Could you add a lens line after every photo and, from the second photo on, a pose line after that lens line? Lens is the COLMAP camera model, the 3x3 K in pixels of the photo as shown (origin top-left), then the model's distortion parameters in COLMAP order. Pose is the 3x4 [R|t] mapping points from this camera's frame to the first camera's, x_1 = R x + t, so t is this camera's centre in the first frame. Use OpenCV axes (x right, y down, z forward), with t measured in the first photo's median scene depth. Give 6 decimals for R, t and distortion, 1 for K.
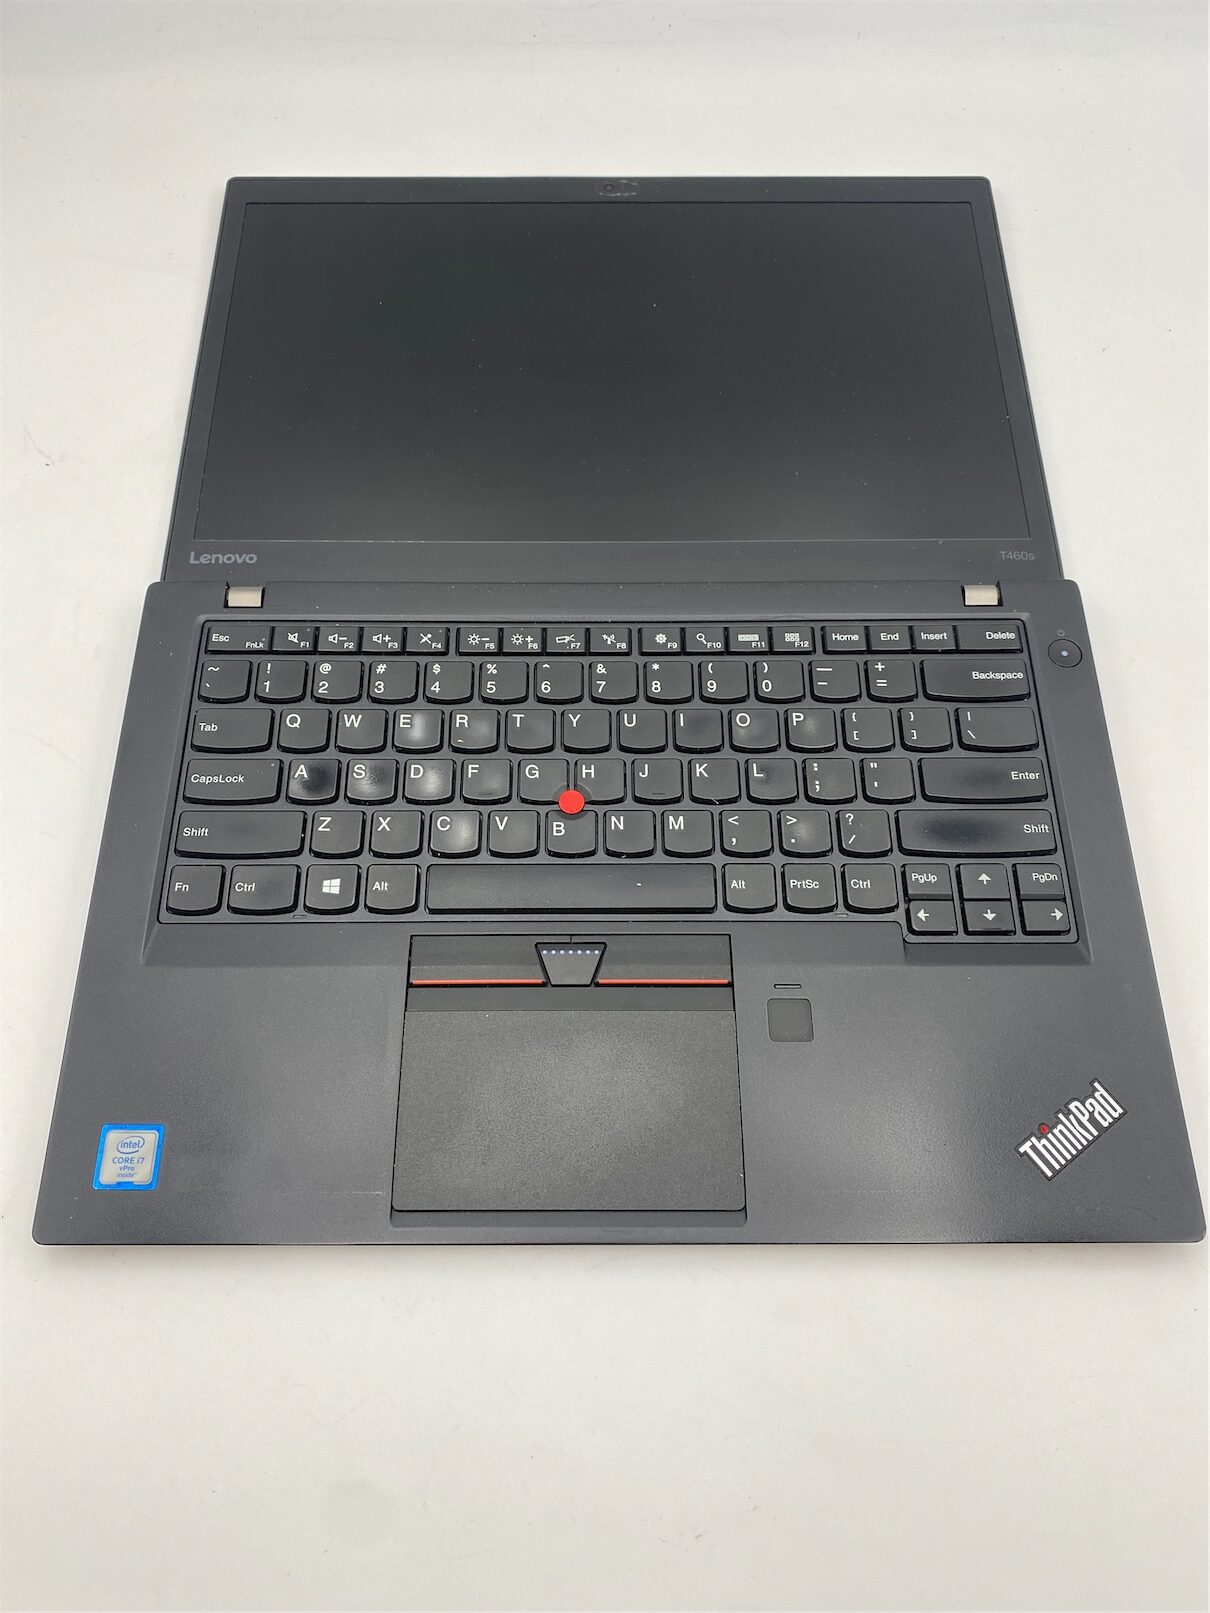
lens RADIAL K [[1239.2, 0, 605.0], [0, 1239.2, 806.5], [0, 0, 1]] dist [0.032166, -0.002709]
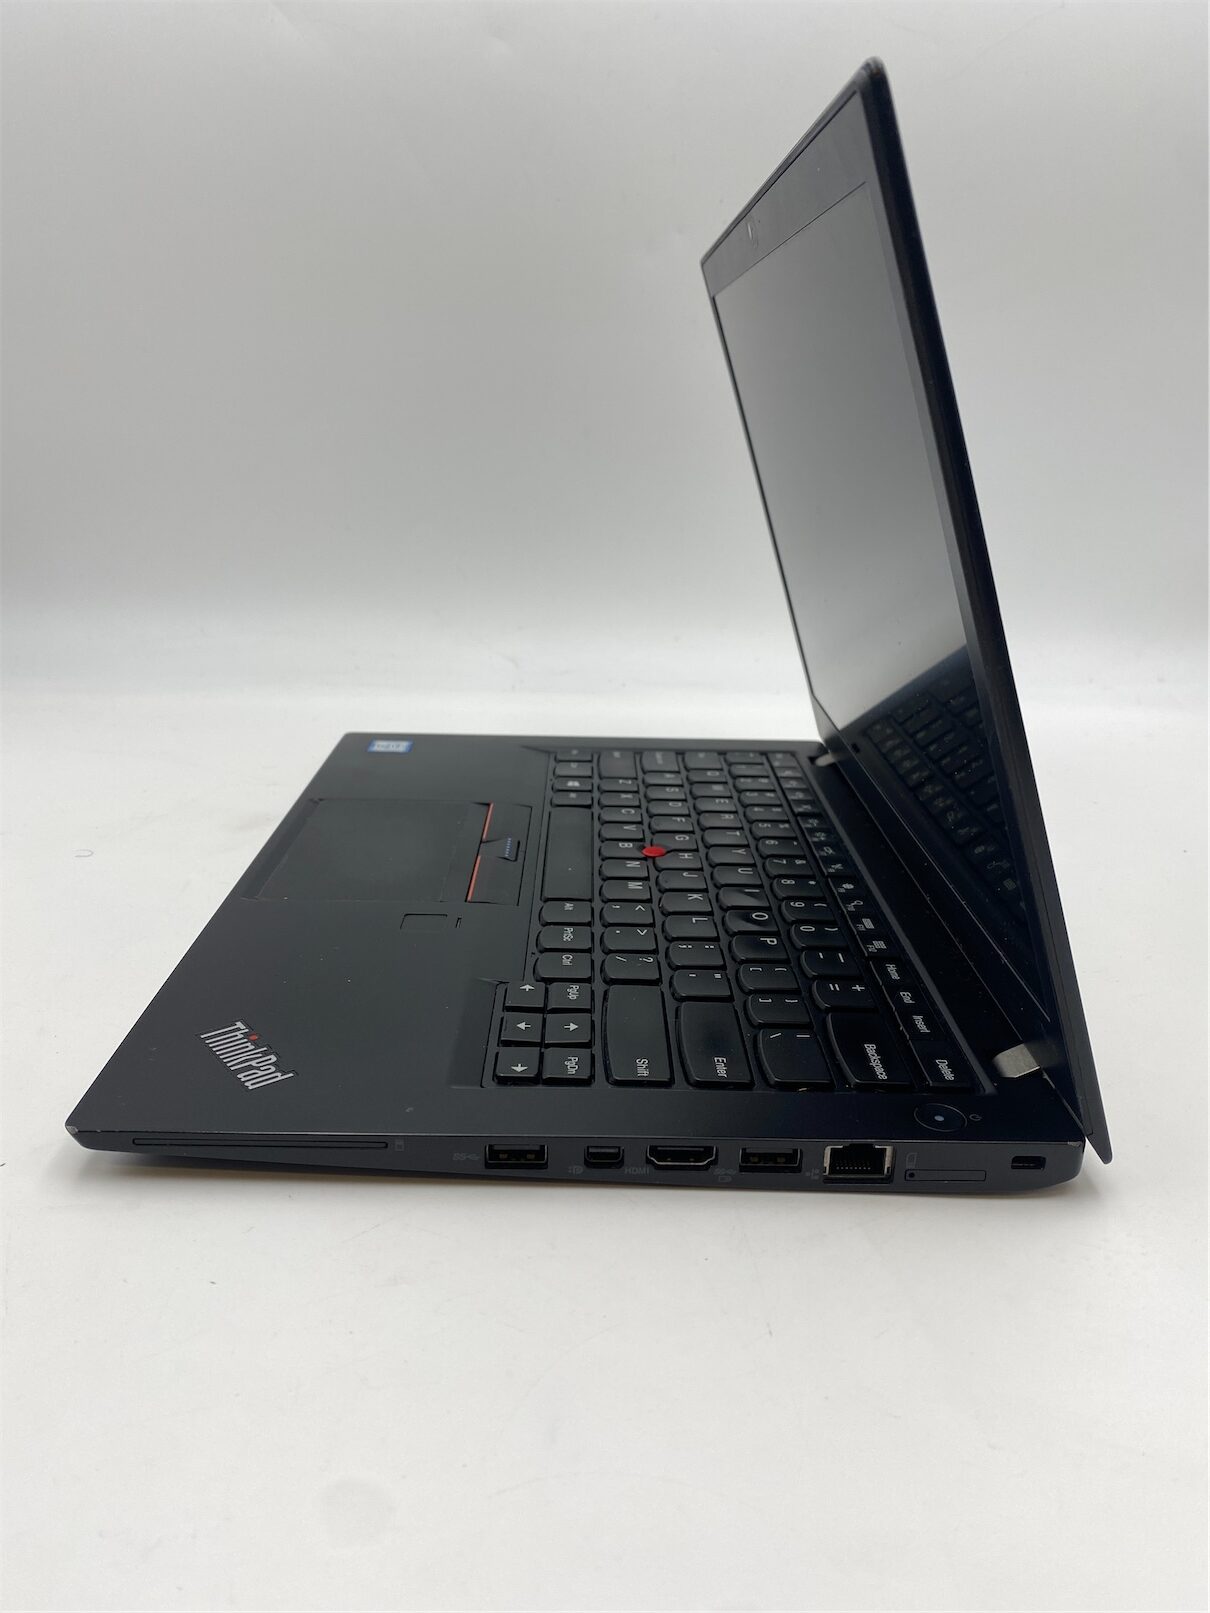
lens RADIAL K [[1239.2, 0, 605.0], [0, 1239.2, 806.5], [0, 0, 1]] dist [0.032166, -0.002709]
pose [[0.006683, 0.315804, -0.948801, 0.980501], [-0.922021, 0.369225, 0.116401, -0.103046], [0.387081, 0.874037, 0.293646, 0.629134]]
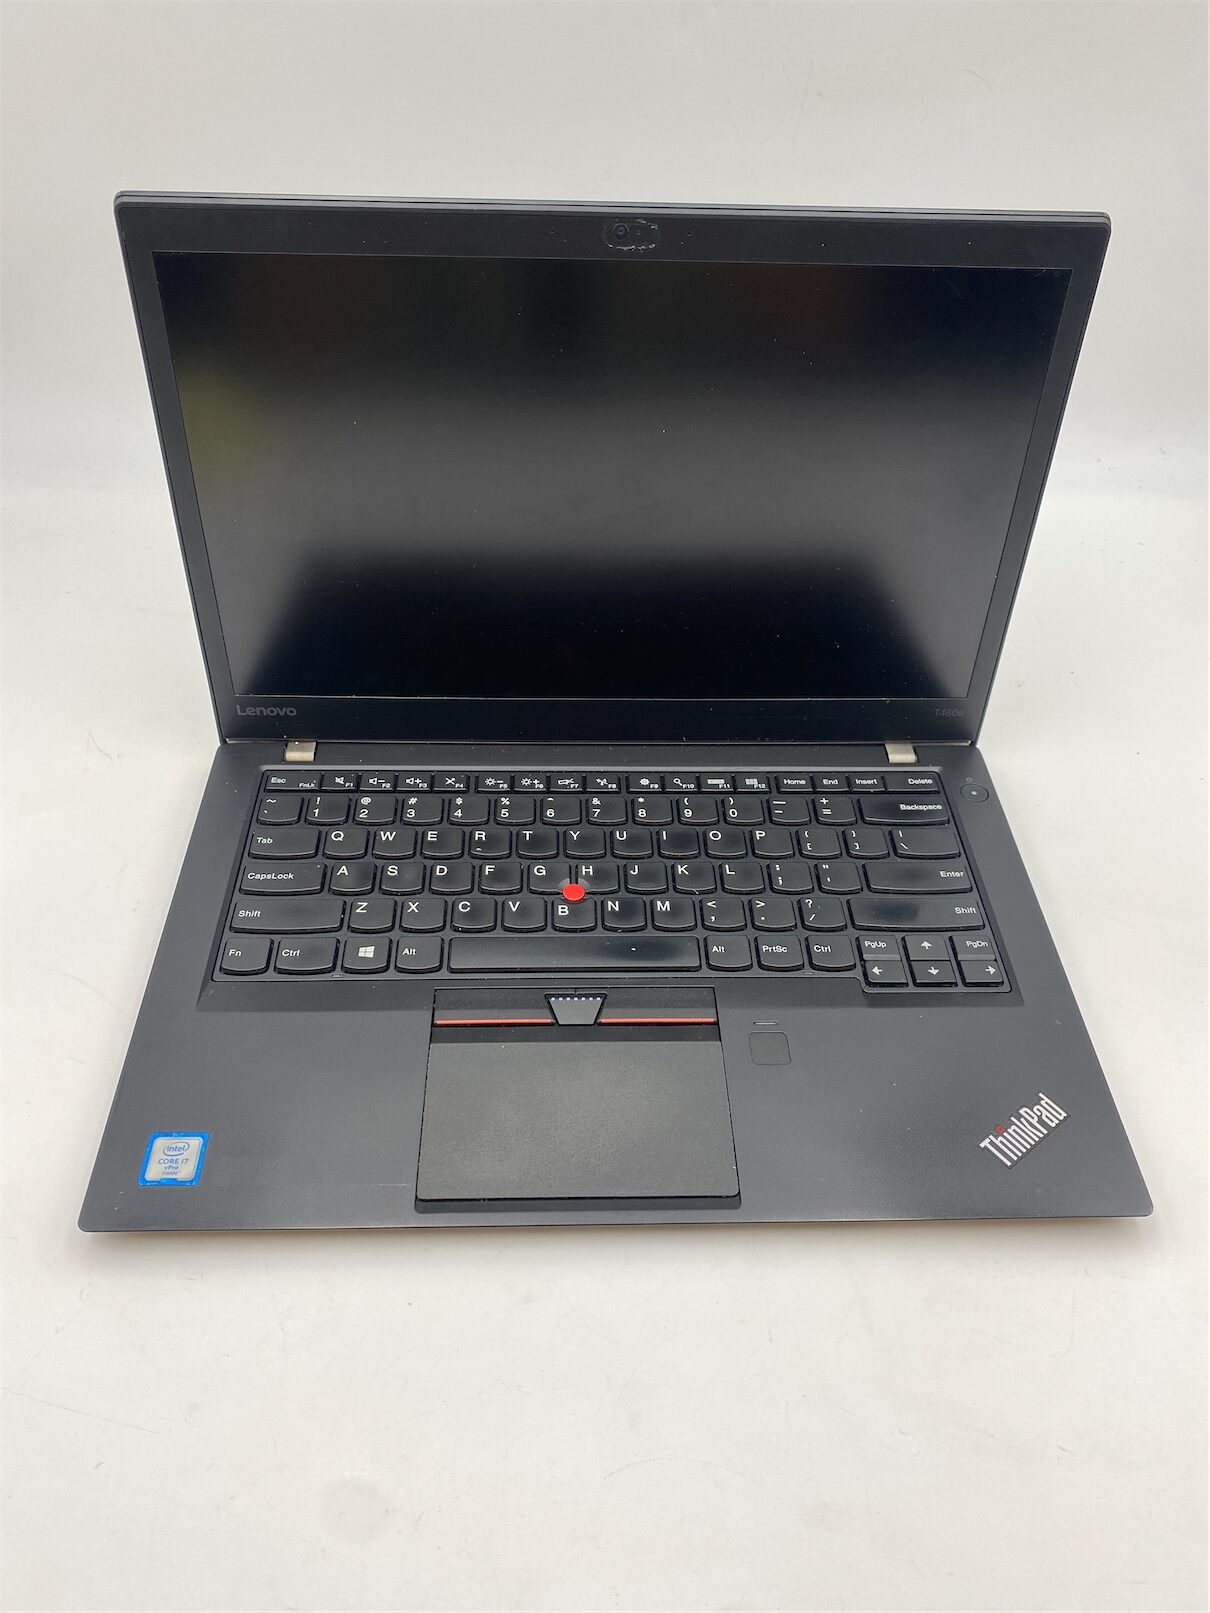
lens RADIAL K [[1239.2, 0, 605.0], [0, 1239.2, 806.5], [0, 0, 1]] dist [0.032166, -0.002709]
pose [[0.999112, 0.005132, 0.041820, -0.046836], [0.010888, 0.927393, -0.373929, 0.360302], [-0.040703, 0.374052, 0.926514, -0.121766]]
